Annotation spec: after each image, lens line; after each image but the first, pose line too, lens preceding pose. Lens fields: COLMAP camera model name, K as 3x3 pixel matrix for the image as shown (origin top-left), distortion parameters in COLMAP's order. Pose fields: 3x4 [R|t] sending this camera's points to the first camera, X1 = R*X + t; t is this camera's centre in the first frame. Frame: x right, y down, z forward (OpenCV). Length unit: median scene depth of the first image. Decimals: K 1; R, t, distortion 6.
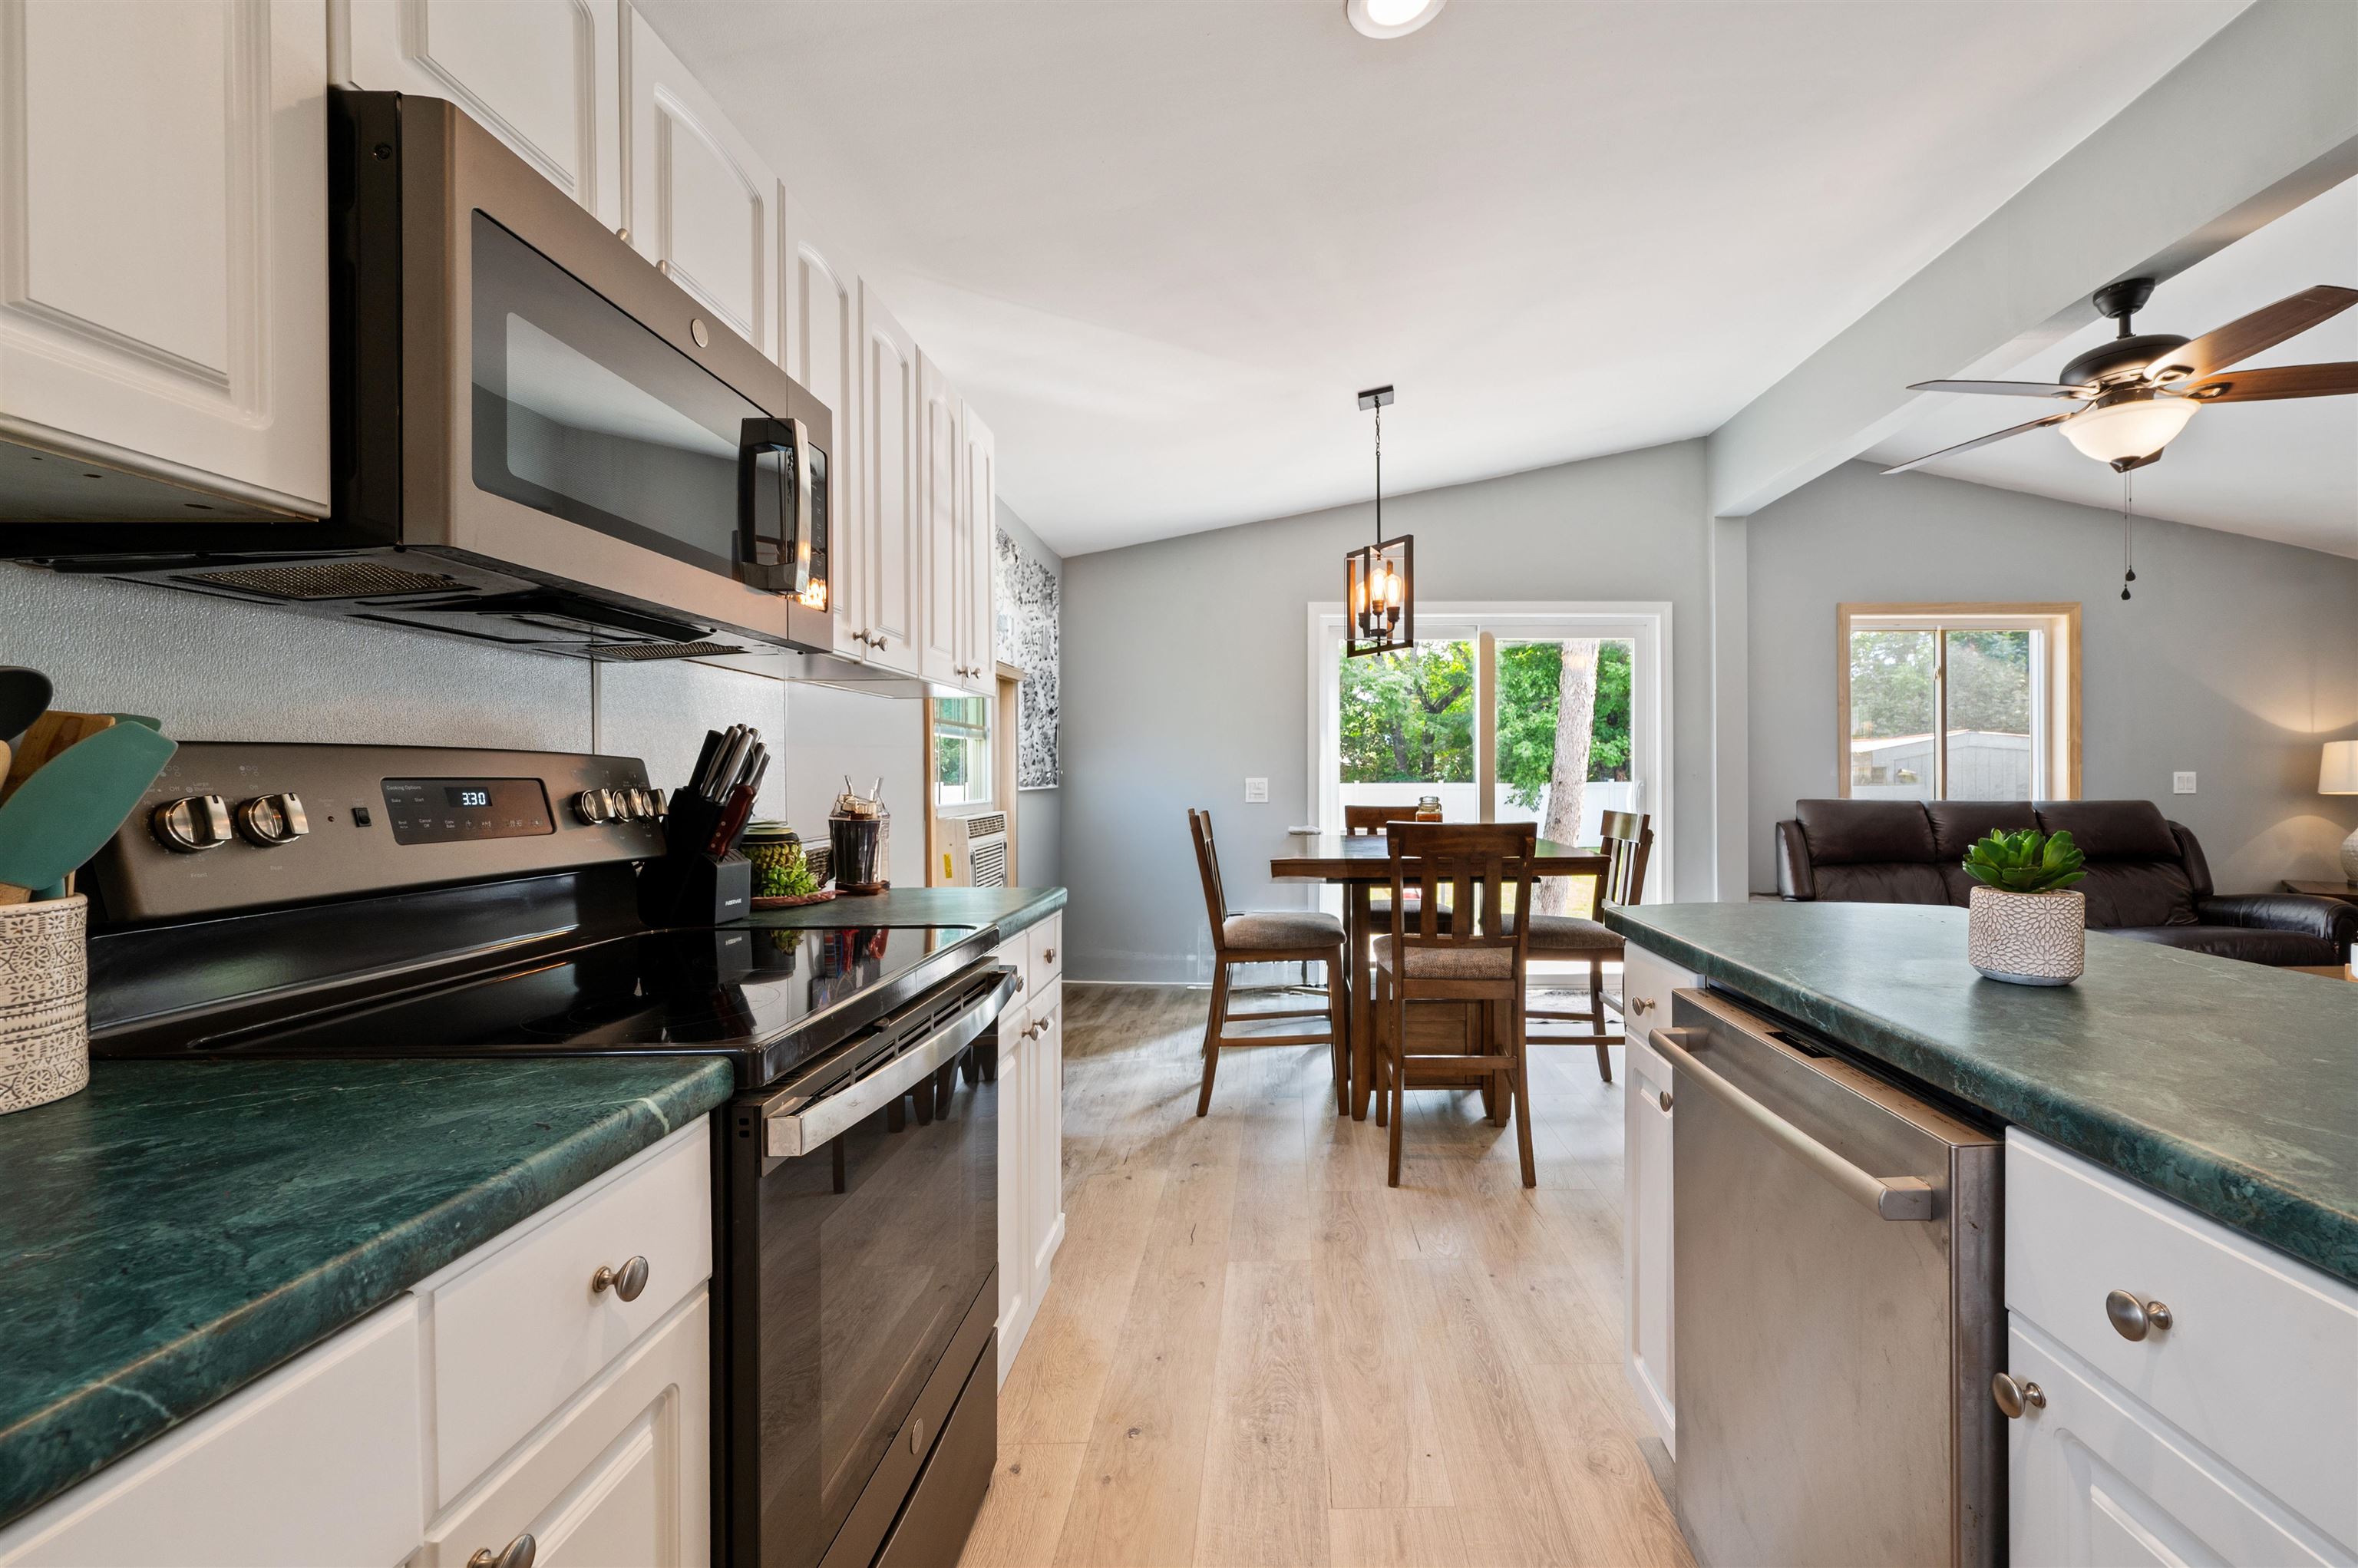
lens RADIAL K [[991.6, 0, 1315.5], [0, 991.6, 785.1], [0, 0, 1]] dist [0.000186, 0.000051]
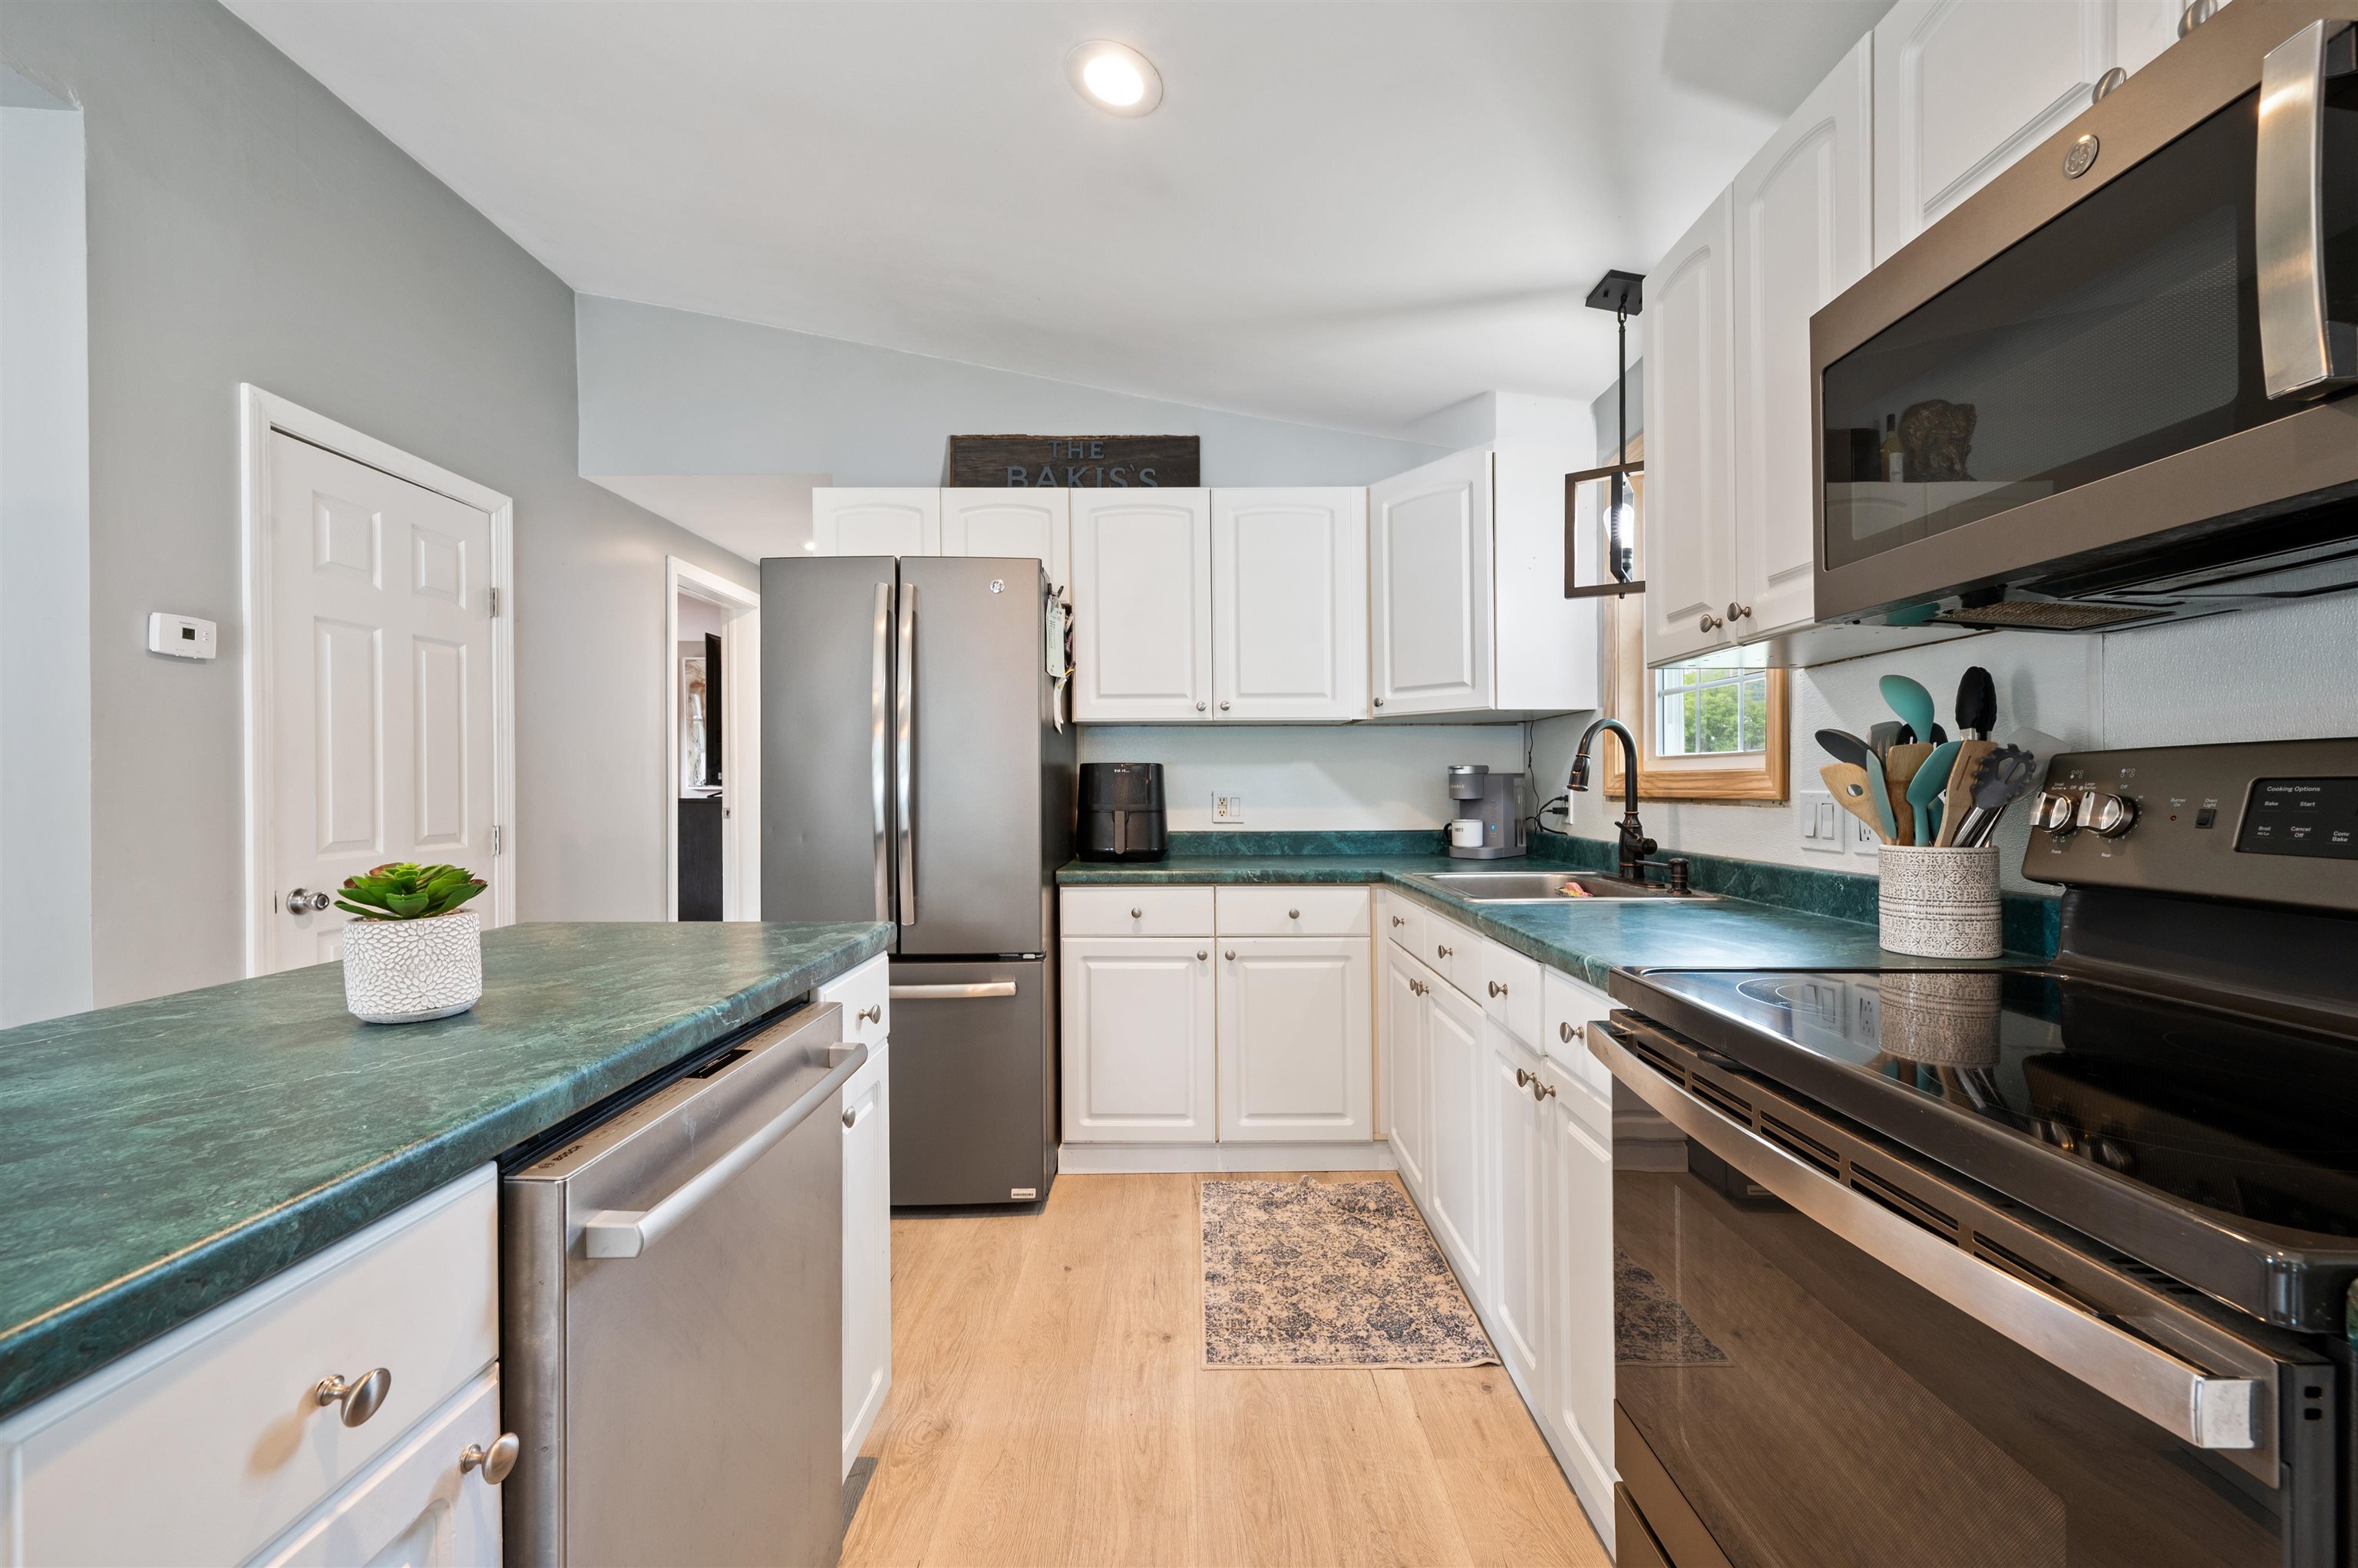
lens RADIAL K [[942.7, 0, 1186.7], [0, 942.7, 785.2], [0, 0, 1]] dist [0.001442, 0.000493]
pose [[-0.999530, 0.005408, 0.030178, 0.004036], [0.005591, 0.999966, 0.006004, -0.003812], [-0.030145, 0.006169, -0.999527, 0.615381]]
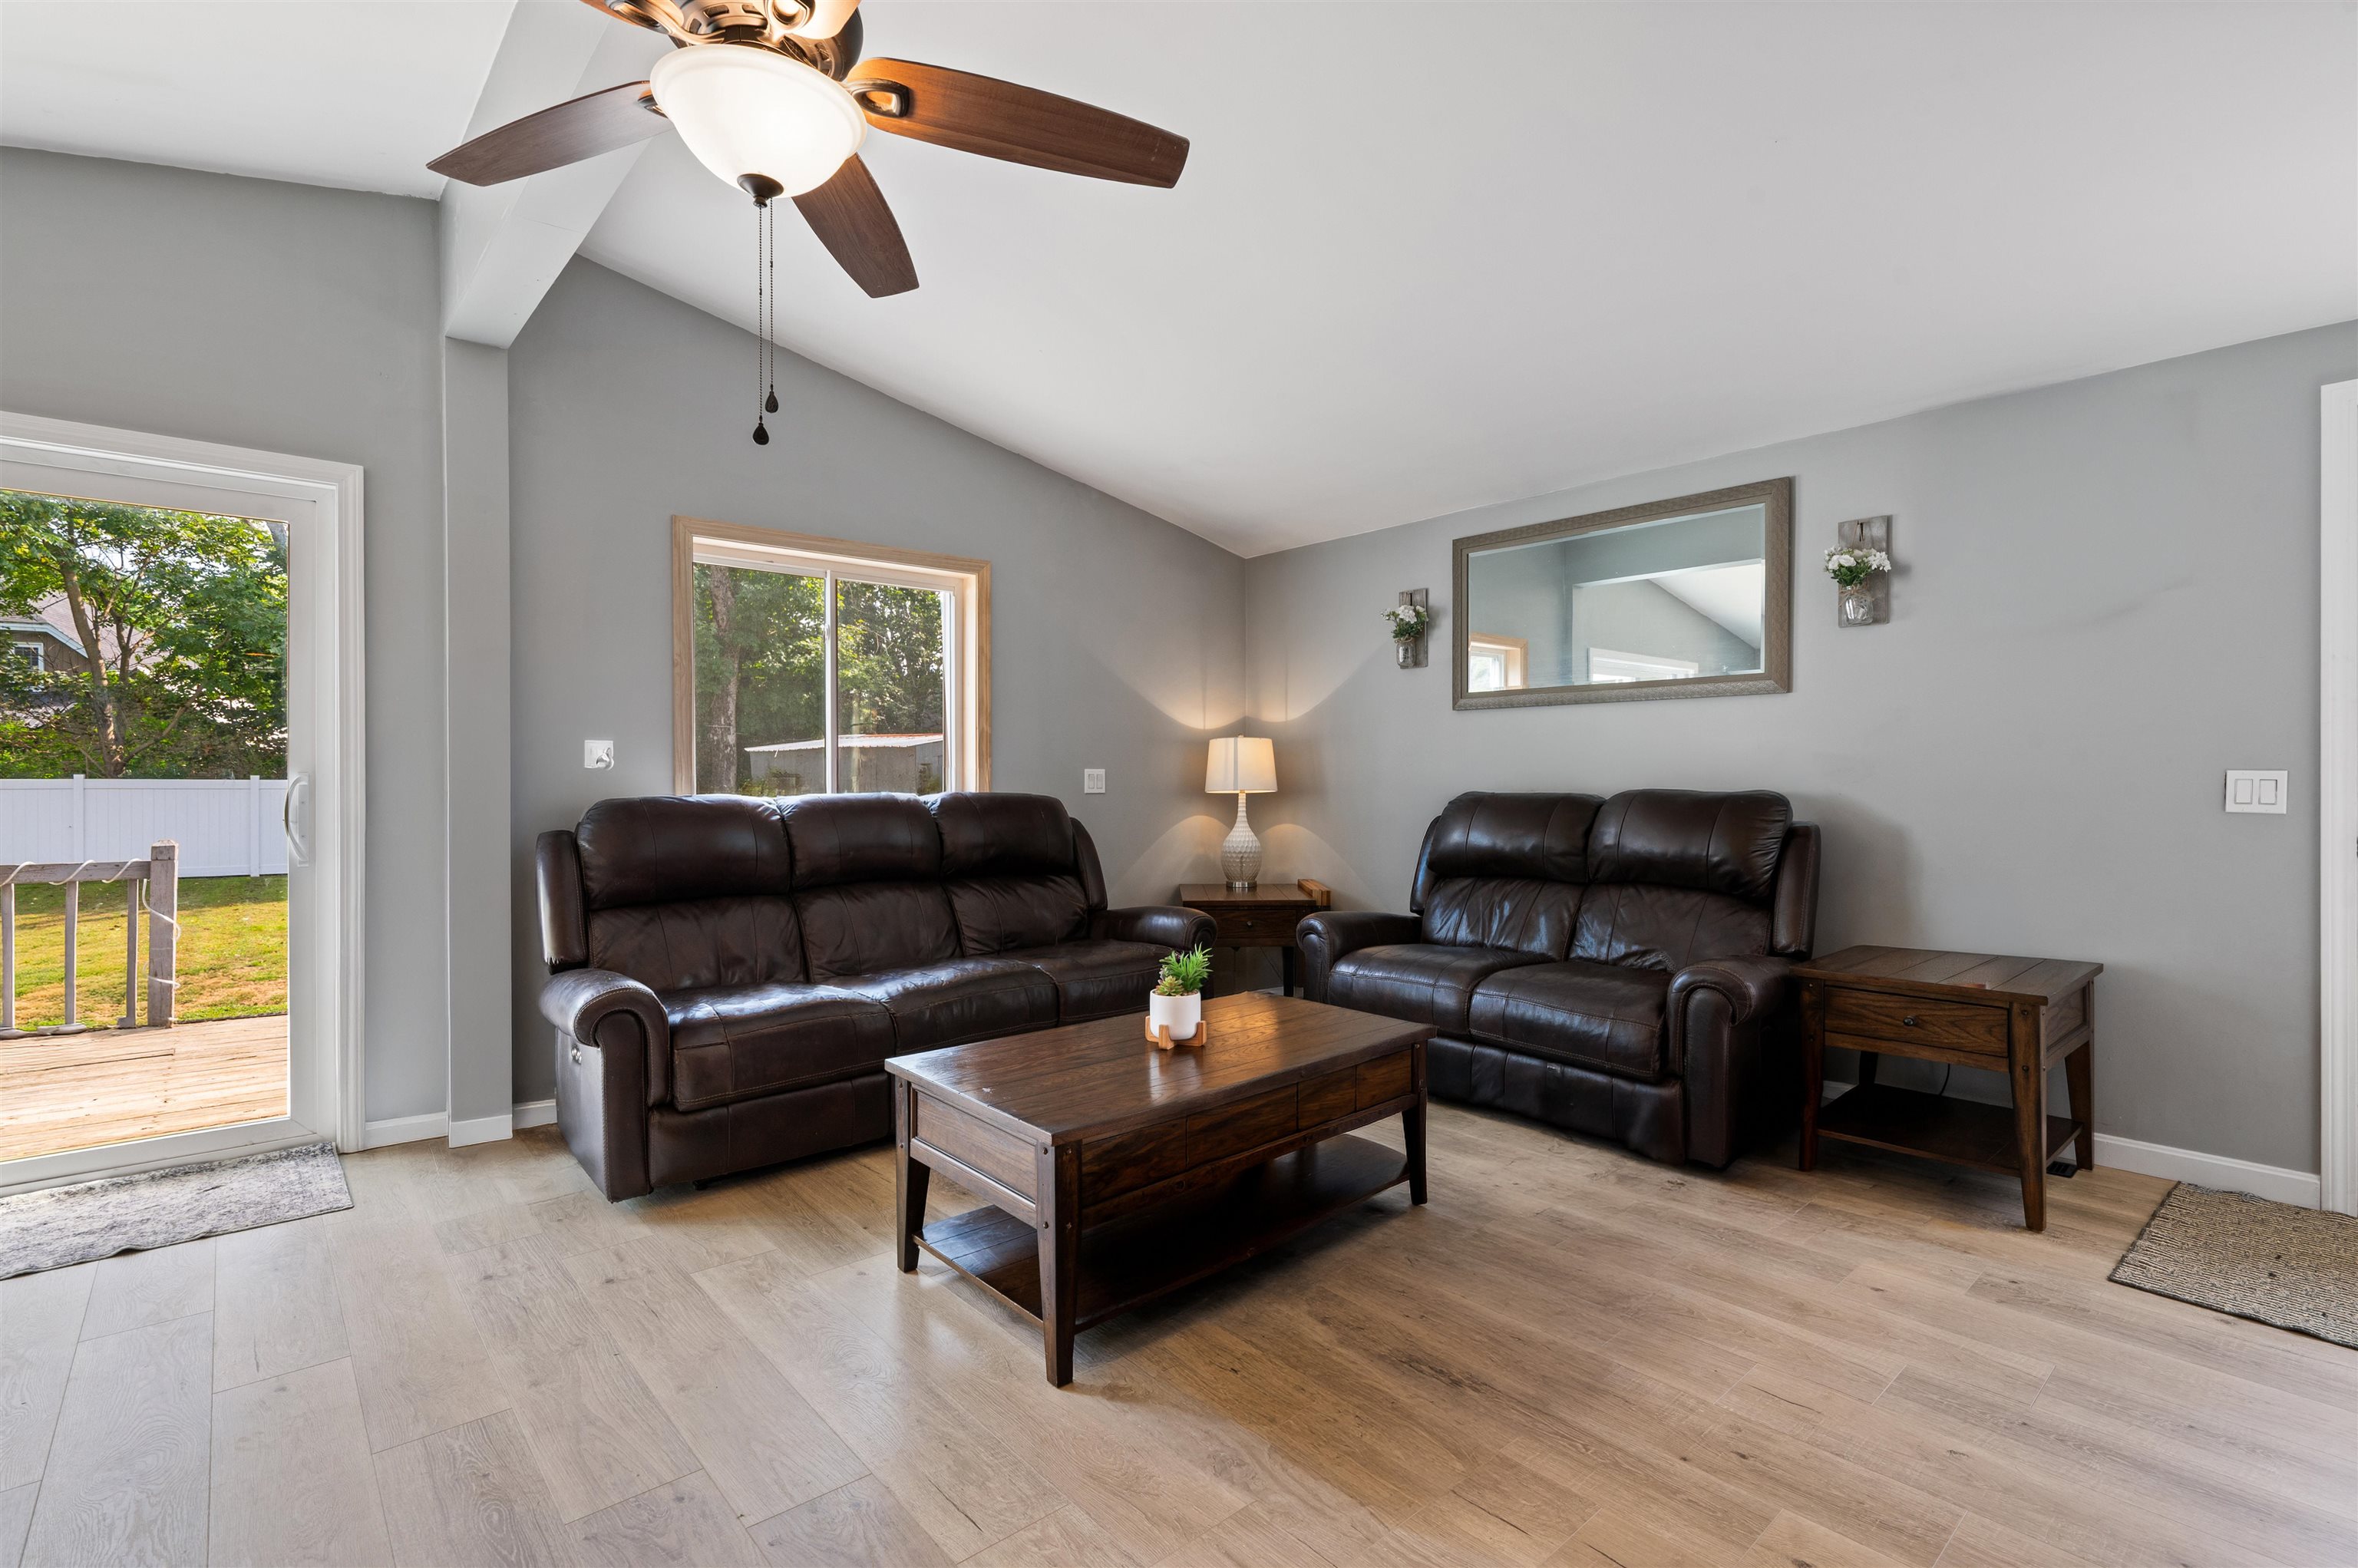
lens RADIAL K [[1087.5, 0, 1179.0], [0, 1087.5, 784.0], [0, 0, 1]] dist [-0.001795, -0.000529]
pose [[0.773236, 0.000408, 0.634118, 0.490894], [-0.001675, 0.999998, 0.001399, -0.001970], [-0.634116, -0.002144, 0.773235, 0.311258]]
